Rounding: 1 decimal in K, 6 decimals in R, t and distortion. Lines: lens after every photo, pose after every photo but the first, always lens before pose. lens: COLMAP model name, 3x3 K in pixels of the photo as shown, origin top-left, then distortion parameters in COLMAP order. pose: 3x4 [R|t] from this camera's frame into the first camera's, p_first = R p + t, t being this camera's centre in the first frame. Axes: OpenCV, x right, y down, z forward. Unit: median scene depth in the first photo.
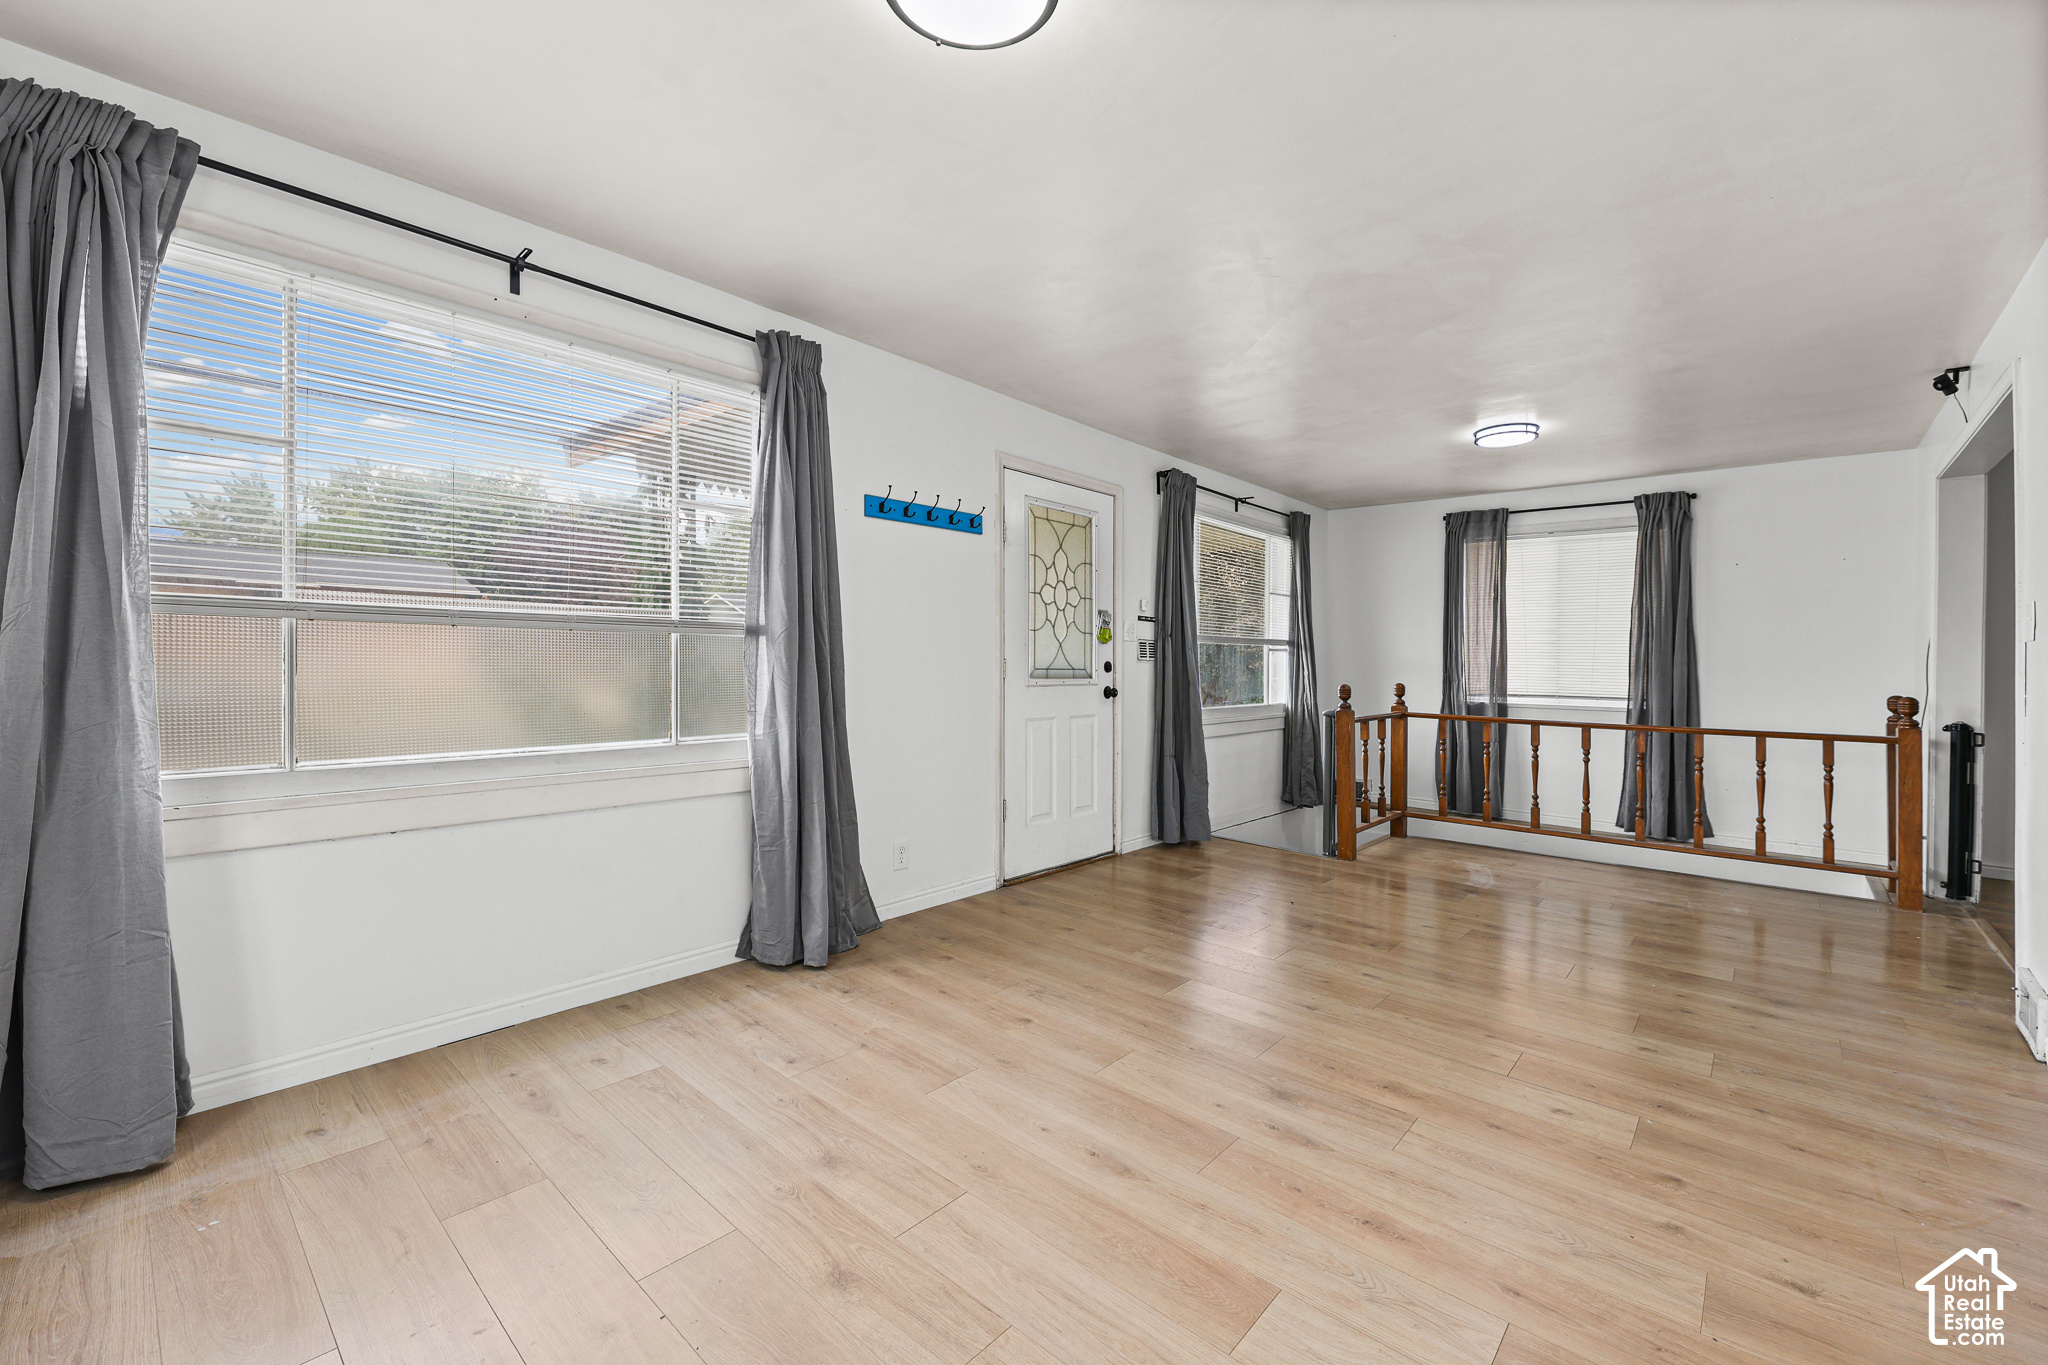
lens RADIAL K [[842.6, 0, 1018.2], [0, 842.6, 661.7], [0, 0, 1]] dist [-0.003819, -0.000340]
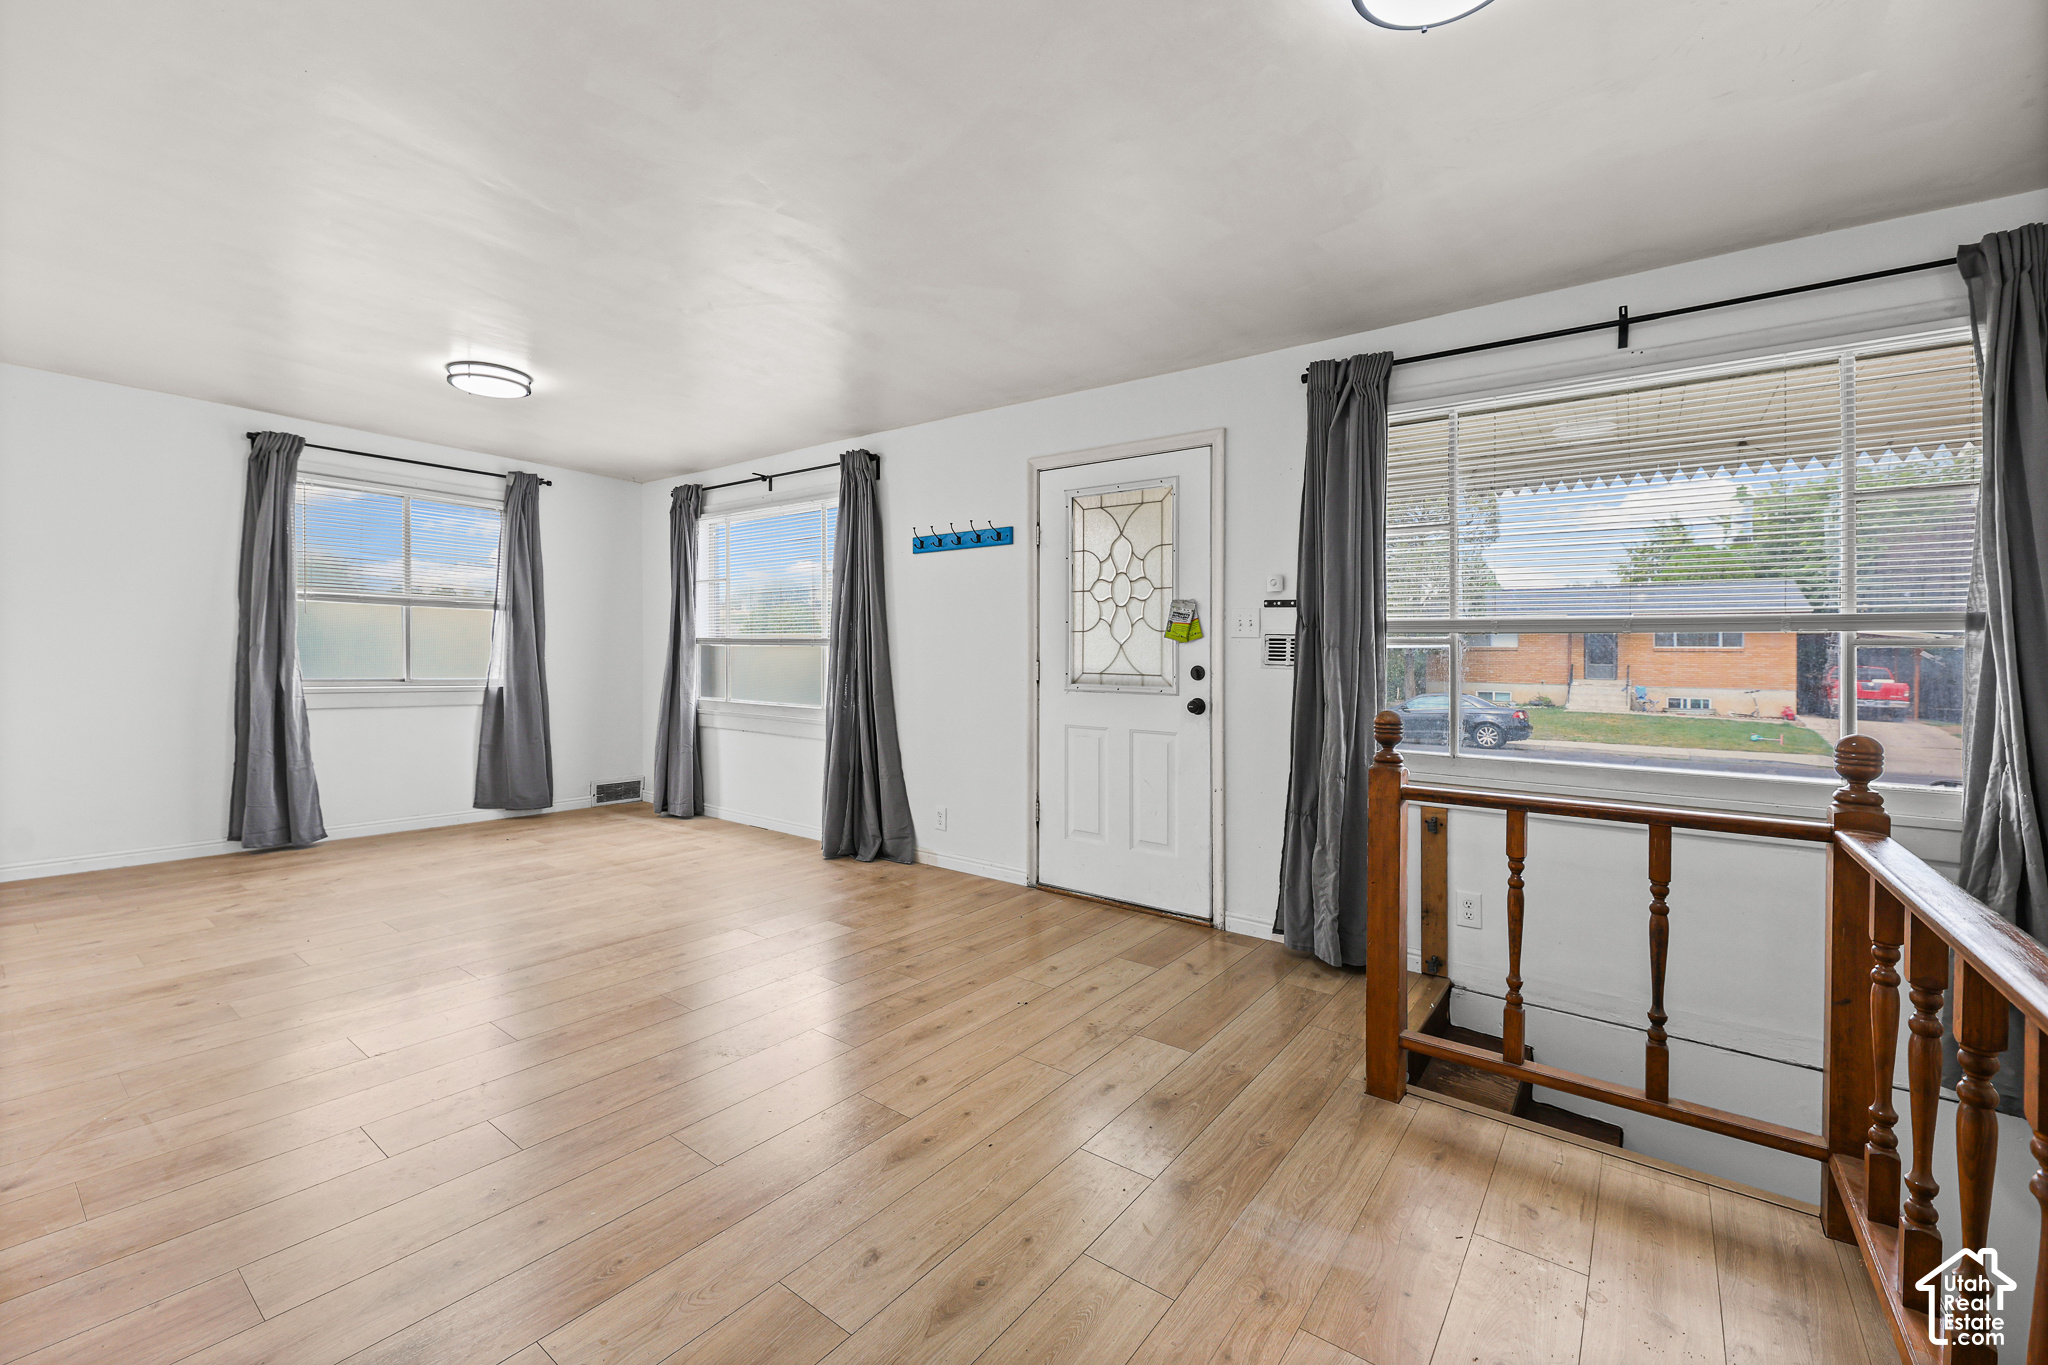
lens RADIAL K [[842.6, 0, 1039.7], [0, 842.6, 668.8], [0, 0, 1]] dist [-0.003819, -0.000340]
pose [[0.092097, -0.003077, -0.995745, 0.909583], [-0.019631, 0.999795, -0.004905, 0.009217], [0.995557, 0.019999, 0.092018, 0.836910]]
